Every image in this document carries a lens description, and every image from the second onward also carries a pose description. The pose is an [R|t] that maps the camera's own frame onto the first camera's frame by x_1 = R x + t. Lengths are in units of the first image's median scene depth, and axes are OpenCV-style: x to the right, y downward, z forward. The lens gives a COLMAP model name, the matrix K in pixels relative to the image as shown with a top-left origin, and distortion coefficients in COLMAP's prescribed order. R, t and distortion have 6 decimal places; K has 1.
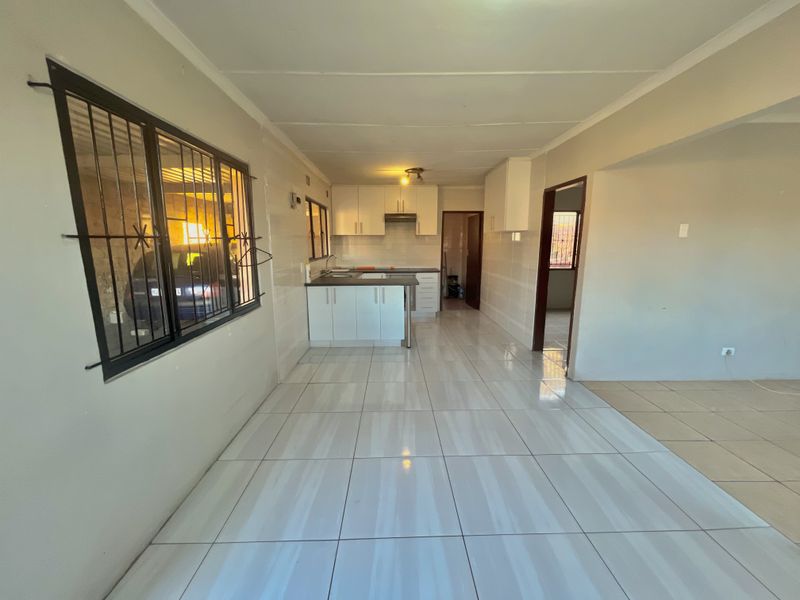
lens RADIAL K [[325.2, 0, 400.0], [0, 325.2, 300.0], [0, 0, 1]] dist [-0.002265, -0.000222]
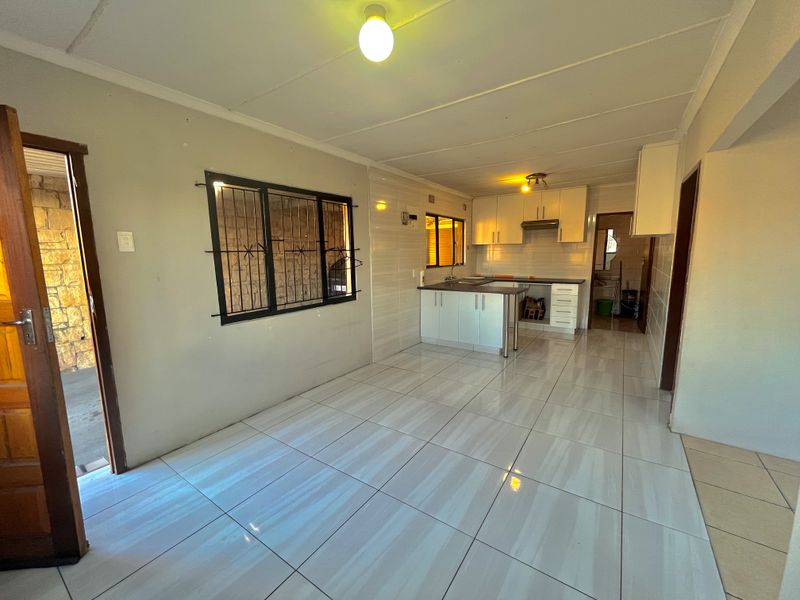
lens RADIAL K [[325.2, 0, 400.0], [0, 325.2, 300.0], [0, 0, 1]] dist [-0.002265, -0.000222]
pose [[0.811101, 0.074481, -0.580145, 0.307369], [-0.089666, 0.995969, 0.002504, -0.000122], [0.577993, 0.049988, 0.814510, 0.003101]]
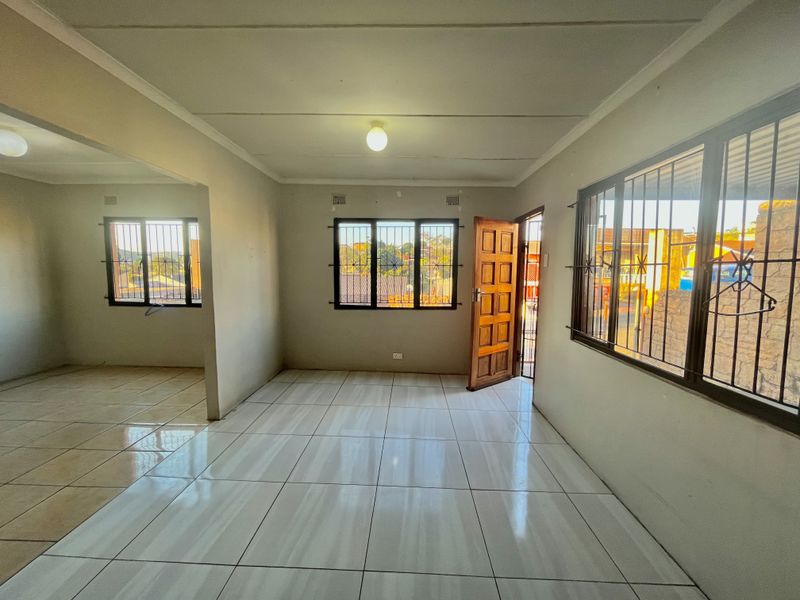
lens RADIAL K [[325.2, 0, 400.0], [0, 325.2, 300.0], [0, 0, 1]] dist [-0.002265, -0.000222]
pose [[-0.998340, -0.018252, 0.054629, 0.010801], [-0.003181, 0.964488, 0.264106, -0.140739], [-0.057509, 0.263494, -0.962945, 0.817271]]
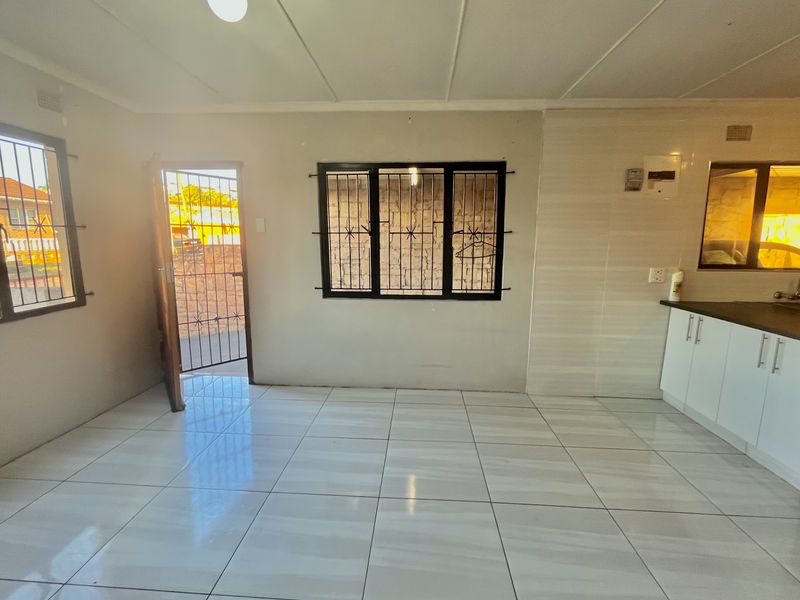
lens RADIAL K [[373.3, 0, 400.0], [0, 373.3, 300.0], [0, 0, 1]] dist [-0.001323, -0.000402]
pose [[-0.078471, 0.160432, -0.983923, 0.444709], [-0.180756, 0.968318, 0.172303, -0.076116], [0.980393, 0.191370, -0.046986, 0.458587]]
